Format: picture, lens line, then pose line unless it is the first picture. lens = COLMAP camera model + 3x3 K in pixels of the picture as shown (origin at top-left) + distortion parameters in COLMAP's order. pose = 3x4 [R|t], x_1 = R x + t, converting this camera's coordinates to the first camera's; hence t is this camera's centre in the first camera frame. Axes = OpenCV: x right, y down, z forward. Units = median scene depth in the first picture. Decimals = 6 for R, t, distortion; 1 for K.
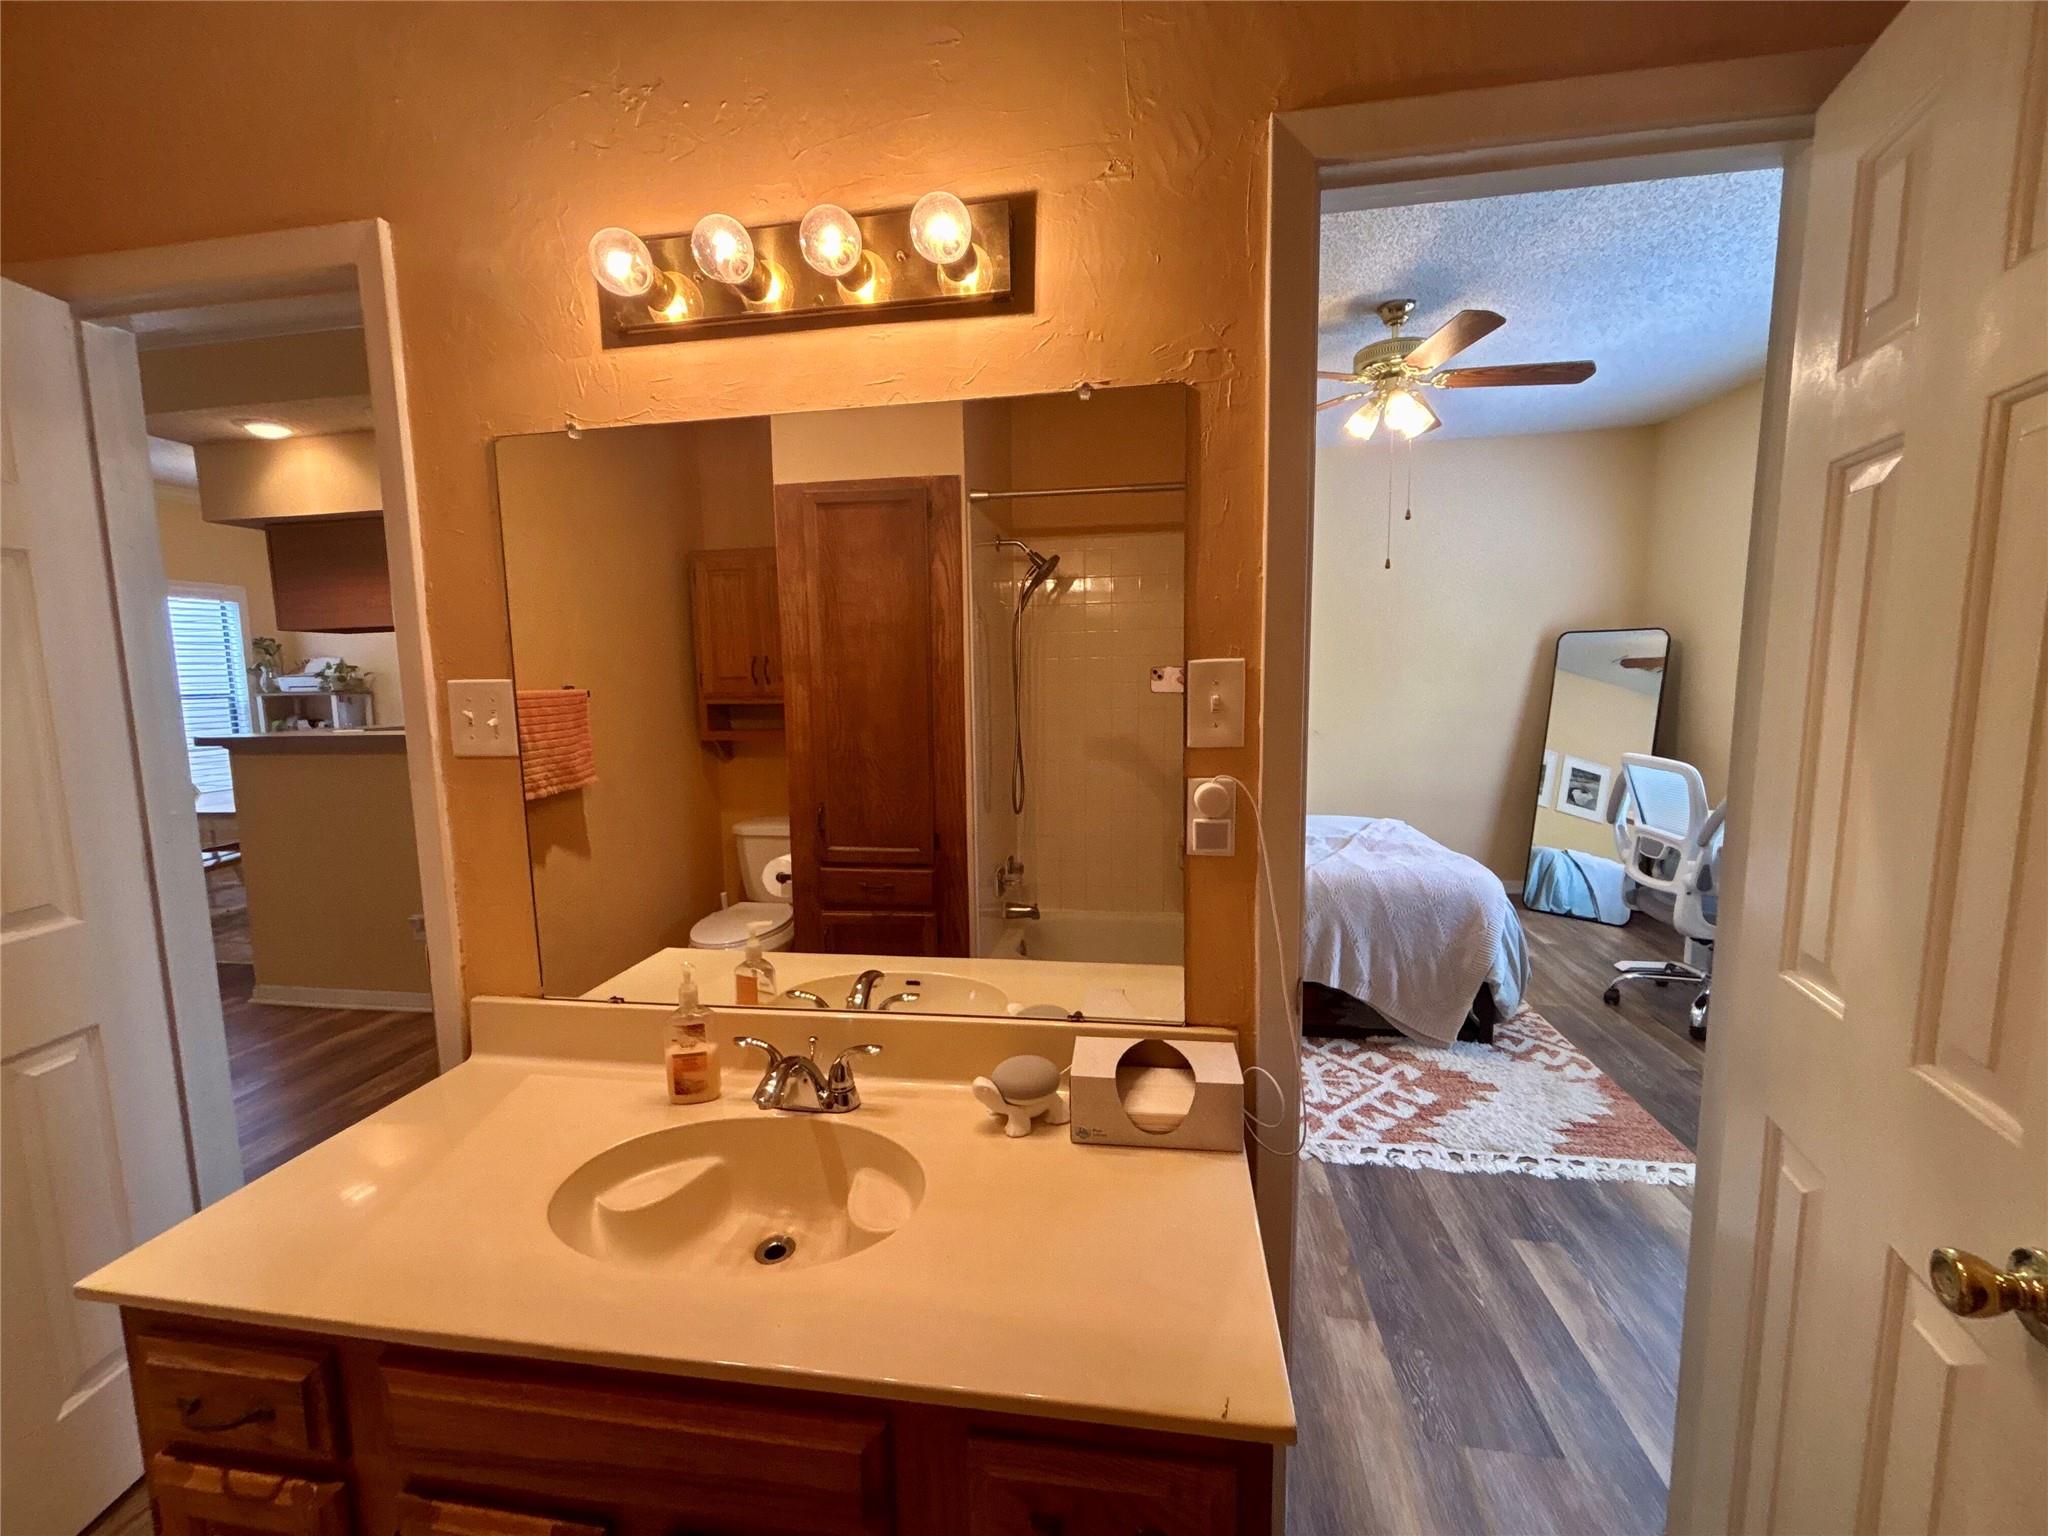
lens RADIAL K [[830.5, 0, 1028.7], [0, 830.5, 766.5], [0, 0, 1]] dist [-0.003093, -0.000003]
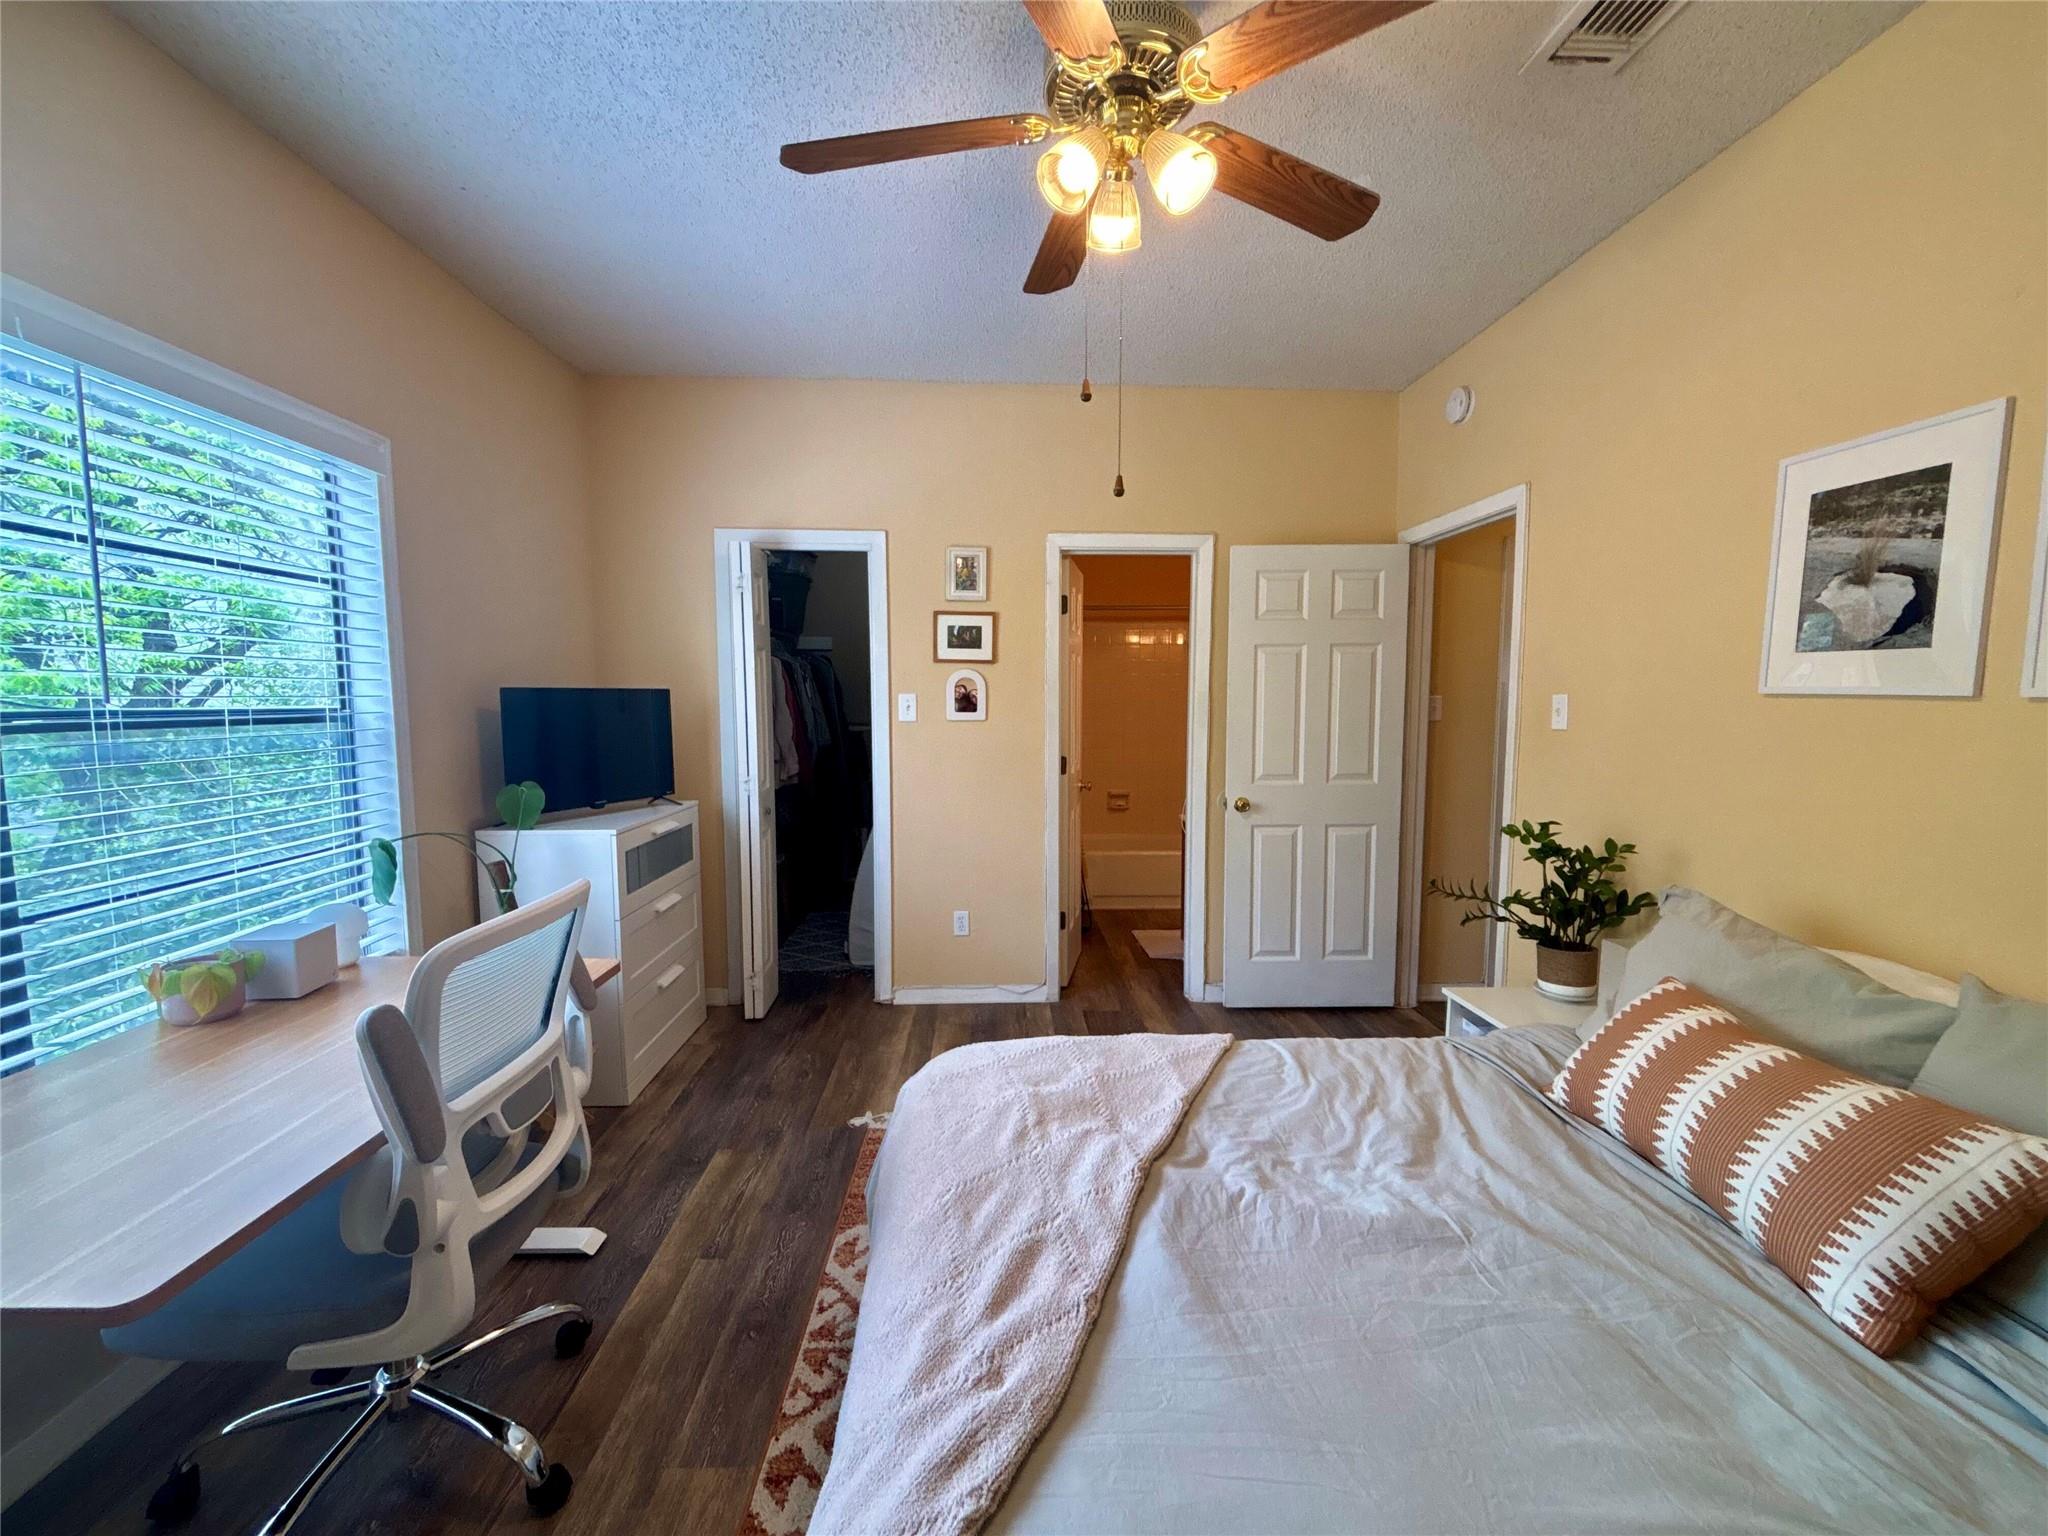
lens RADIAL K [[840.0, 0, 1021.3], [0, 840.0, 772.2], [0, 0, 1]] dist [0.002355, 0.000373]
pose [[-0.981381, 0.029590, -0.189781, 0.623766], [-0.009029, 0.979863, 0.199468, -0.184212], [0.191861, 0.197468, -0.961351, 1.588228]]
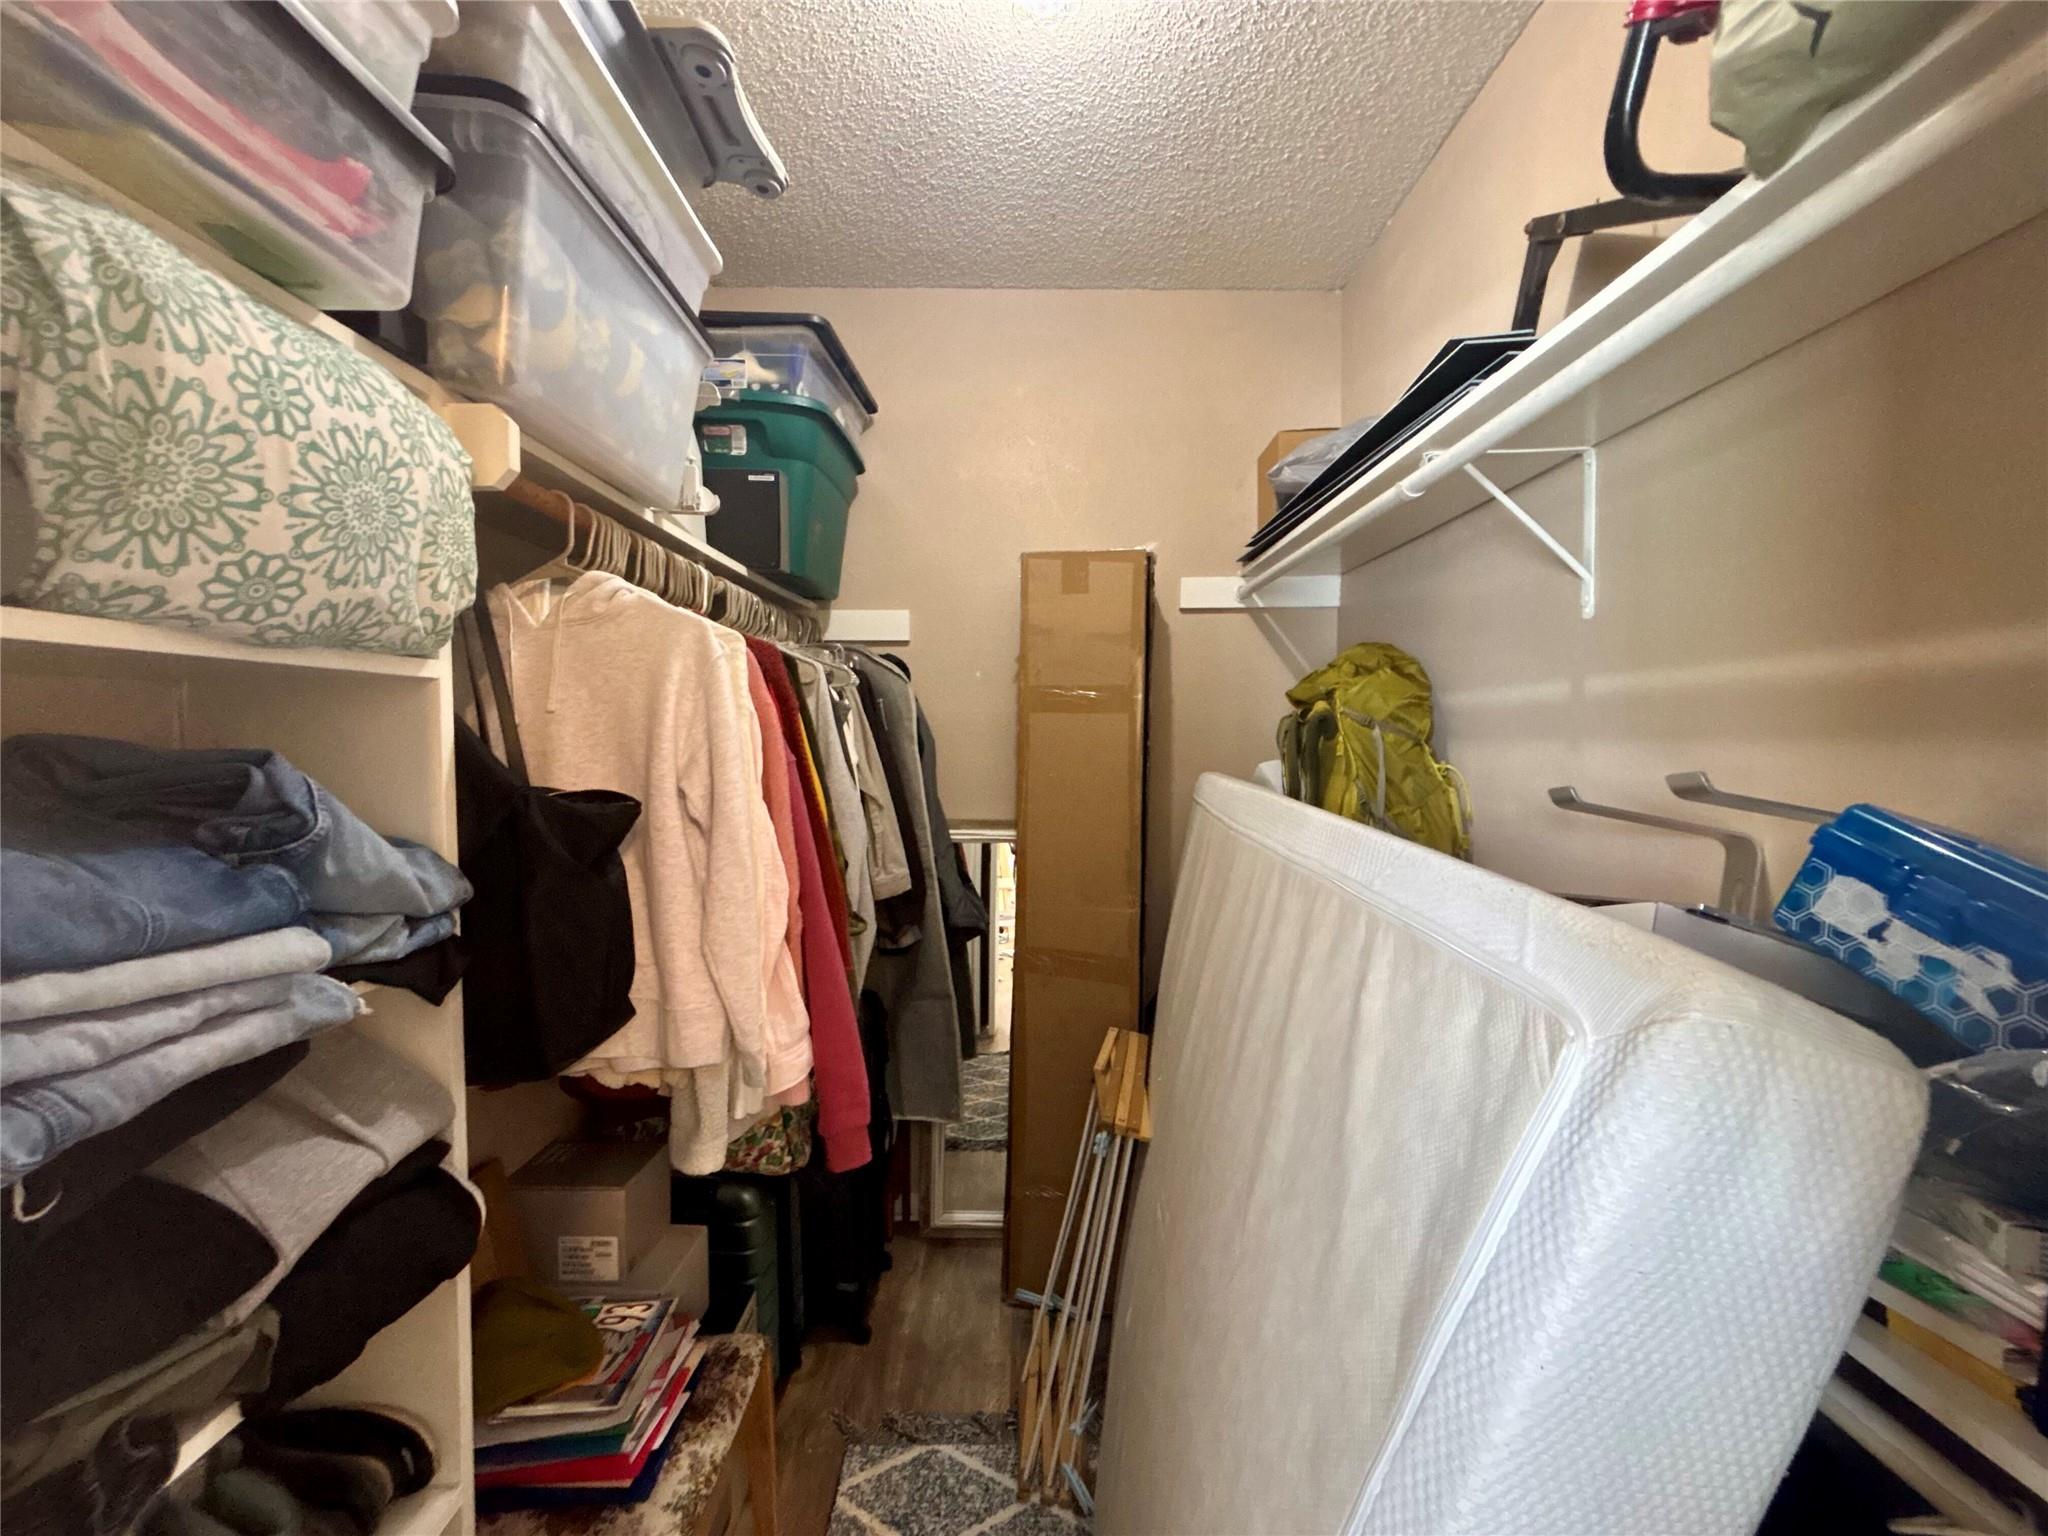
lens RADIAL K [[830.5, 0, 1028.7], [0, 830.5, 766.5], [0, 0, 1]] dist [-0.003093, -0.000003]
pose [[-0.987106, 0.020889, -0.158697, 0.690242], [-0.001553, 0.990152, 0.139989, -0.068617], [0.160058, 0.138431, -0.977353, 0.398091]]
